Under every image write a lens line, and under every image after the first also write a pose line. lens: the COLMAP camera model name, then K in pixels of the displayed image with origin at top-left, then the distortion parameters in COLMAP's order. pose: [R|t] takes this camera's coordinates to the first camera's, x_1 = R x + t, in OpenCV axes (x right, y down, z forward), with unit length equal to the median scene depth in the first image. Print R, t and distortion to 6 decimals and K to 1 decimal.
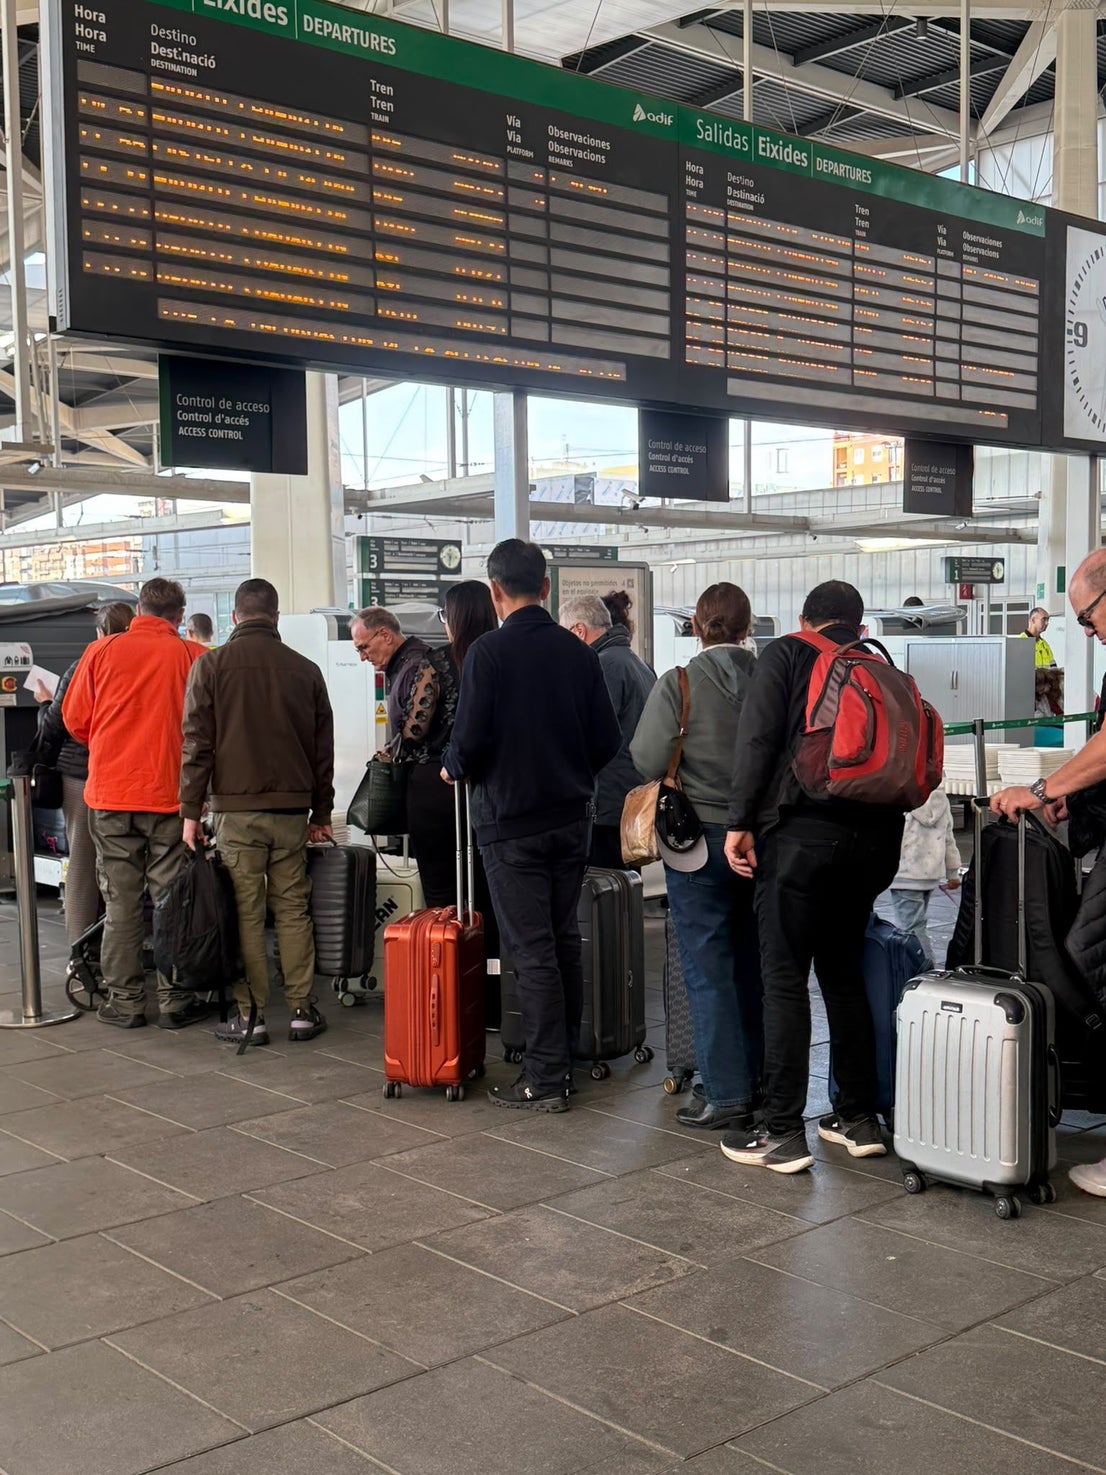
lens RADIAL K [[1725.7, 0, 572.8], [0, 1725.7, 752.3], [0, 0, 1]] dist [0.076782, 0.000000]
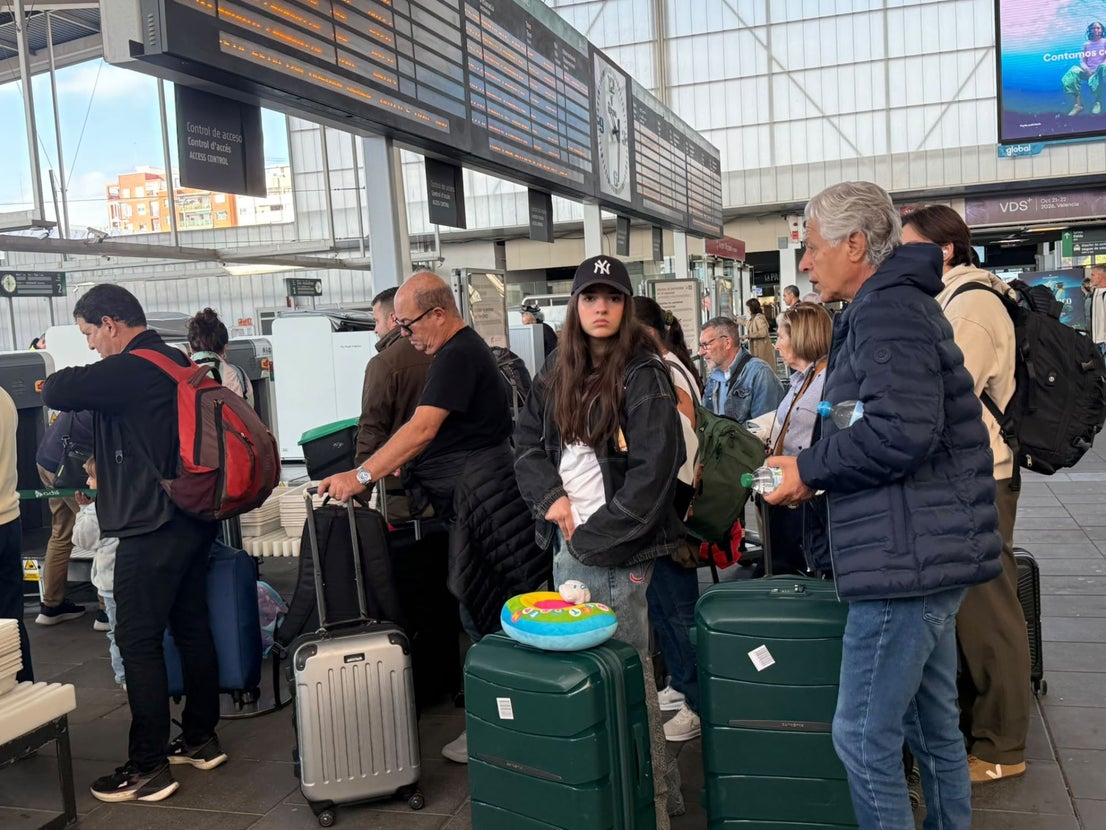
lens RADIAL K [[1121.4, 0, 572.7], [0, 1121.4, 405.9], [0, 0, 1]] dist [0.073585, 0.000000]
pose [[0.853812, -0.076823, 0.514882, -0.309657], [0.077775, 0.996775, 0.019752, -0.014546], [-0.514739, 0.023180, 0.857033, 0.191662]]
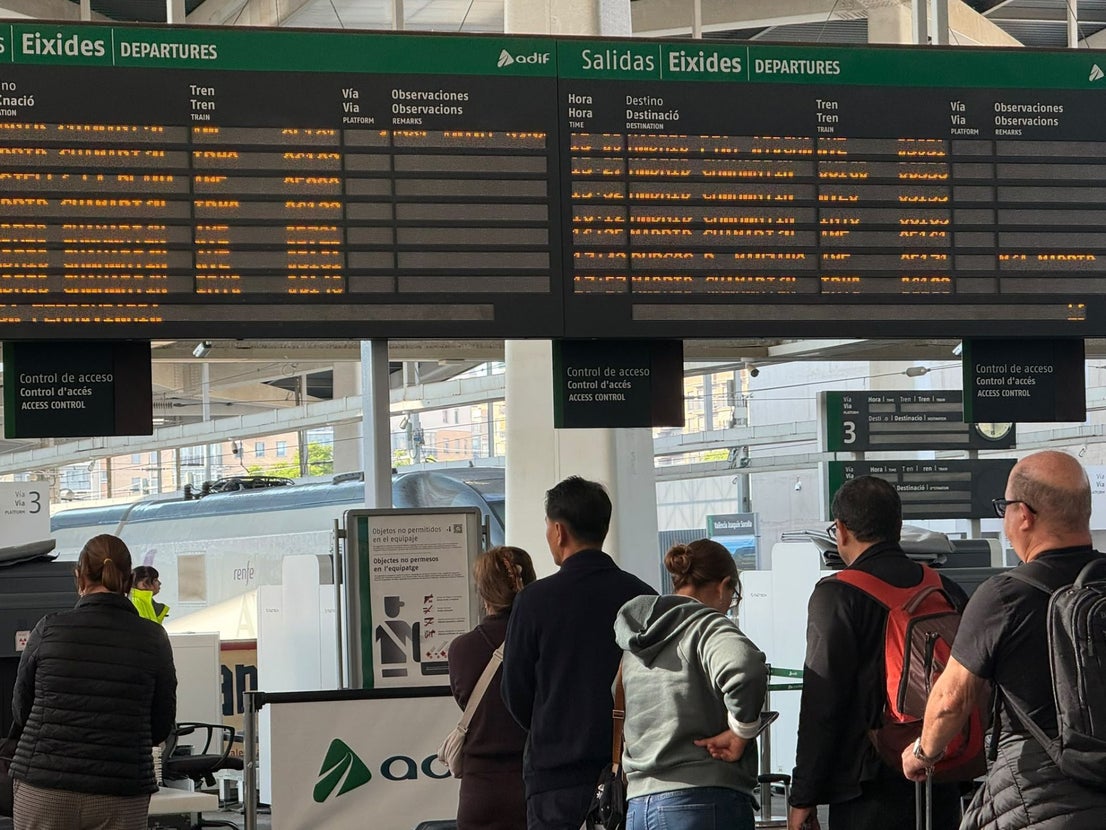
lens RADIAL K [[4160.2, 0, 567.1], [0, 4160.2, 462.7], [0, 0, 1]] dist [0.378522, 0.000000]
pose [[0.939674, -0.024300, -0.341208, 0.799952], [-0.005443, 0.996285, -0.085943, 0.063238], [0.342029, 0.082616, 0.936050, -1.095533]]
